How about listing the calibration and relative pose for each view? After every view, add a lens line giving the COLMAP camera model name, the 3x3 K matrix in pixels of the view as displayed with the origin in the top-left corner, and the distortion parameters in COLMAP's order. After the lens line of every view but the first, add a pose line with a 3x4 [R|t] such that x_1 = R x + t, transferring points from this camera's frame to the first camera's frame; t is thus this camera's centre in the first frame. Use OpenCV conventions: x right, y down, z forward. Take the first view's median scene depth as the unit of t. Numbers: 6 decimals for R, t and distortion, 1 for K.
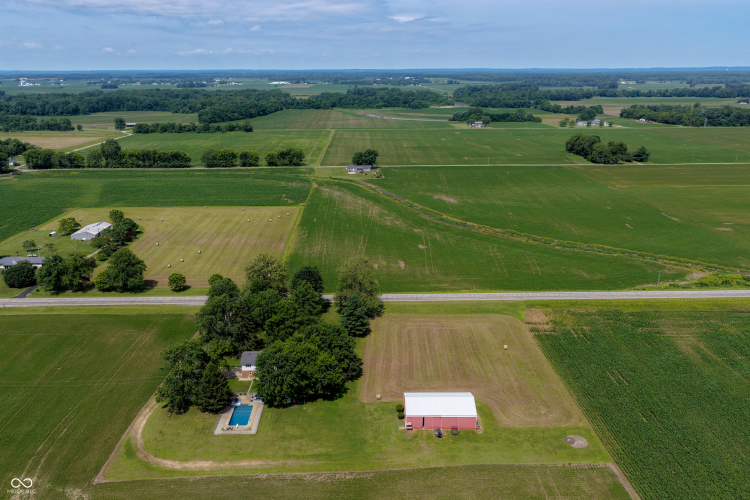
lens RADIAL K [[622.3, 0, 376.8], [0, 622.3, 249.1], [0, 0, 1]] dist [-0.014269, 0.040717]
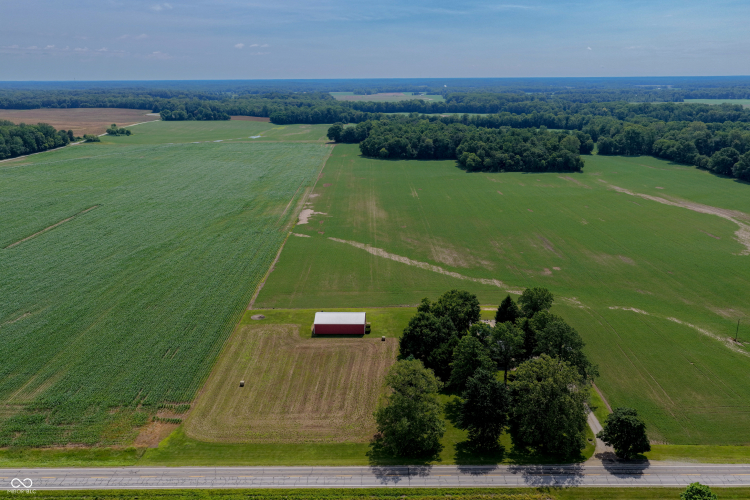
lens RADIAL K [[622.3, 0, 377.4], [0, 622.3, 255.9], [0, 0, 1]] dist [-0.014269, 0.040717]
pose [[-0.999579, 0.002224, 0.028940, -0.012650], [0.017284, 0.846615, 0.531924, -0.330049], [-0.023317, 0.532200, -0.846297, 1.141361]]
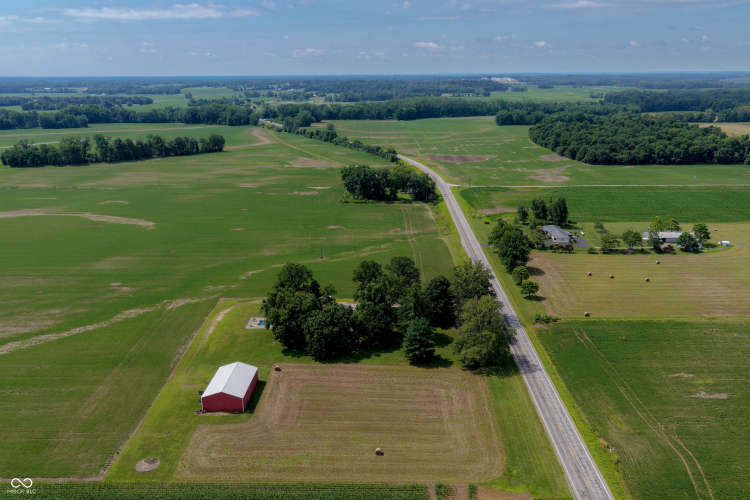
lens RADIAL K [[622.3, 0, 376.3], [0, 622.3, 244.1], [0, 0, 1]] dist [-0.014269, 0.040717]
pose [[-0.042342, 0.268844, -0.962253, 0.578662], [-0.271022, 0.923913, 0.270058, -0.181419], [0.961641, 0.272226, 0.033742, 0.619859]]
